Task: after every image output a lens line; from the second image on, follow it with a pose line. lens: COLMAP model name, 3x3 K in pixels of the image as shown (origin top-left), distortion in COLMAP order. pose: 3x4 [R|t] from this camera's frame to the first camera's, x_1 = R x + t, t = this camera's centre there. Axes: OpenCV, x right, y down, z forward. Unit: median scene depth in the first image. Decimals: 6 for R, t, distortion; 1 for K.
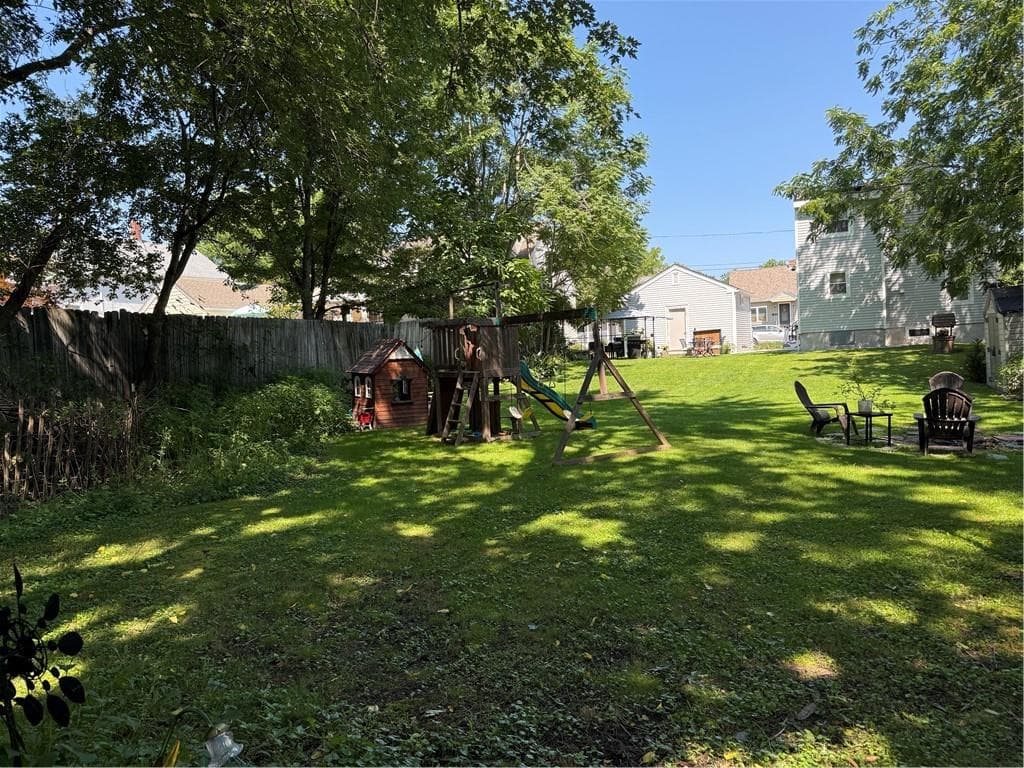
lens RADIAL K [[733.6, 0, 512.0], [0, 733.6, 384.0], [0, 0, 1]] dist [0.086161, -0.120491]
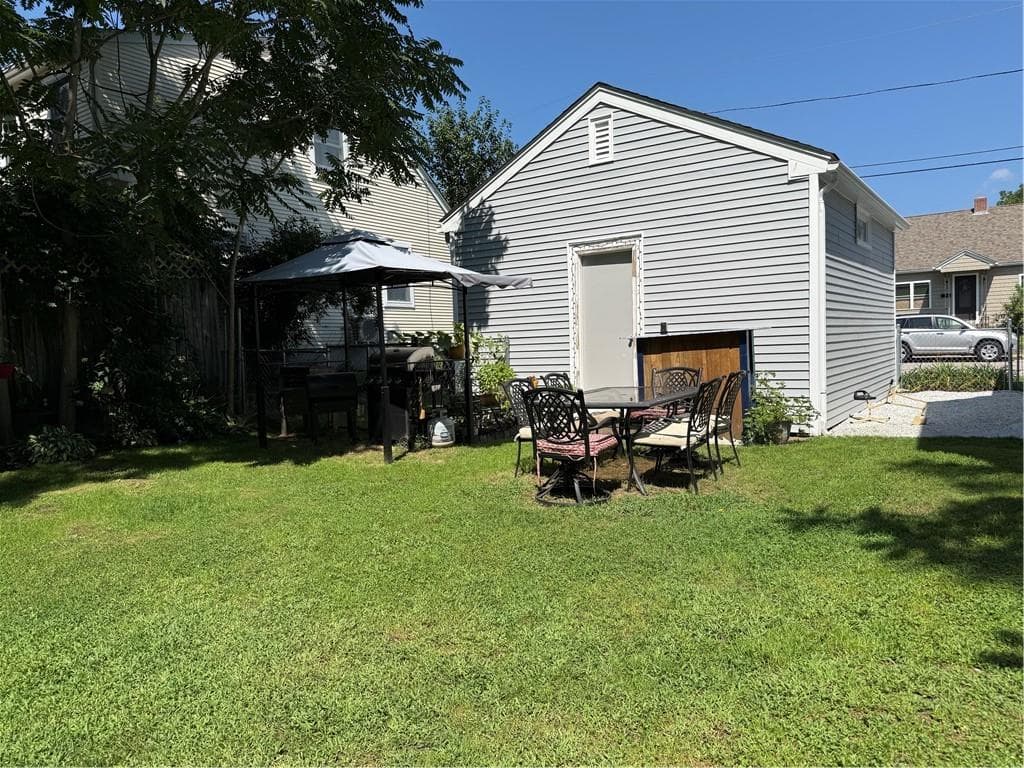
lens RADIAL K [[733.6, 0, 512.0], [0, 733.6, 384.0], [0, 0, 1]] dist [0.086161, -0.120491]
pose [[0.985881, 0.028583, -0.164990, 0.237284], [-0.025354, 0.999444, 0.021649, -0.058663], [0.165517, -0.017160, 0.986058, 0.726563]]
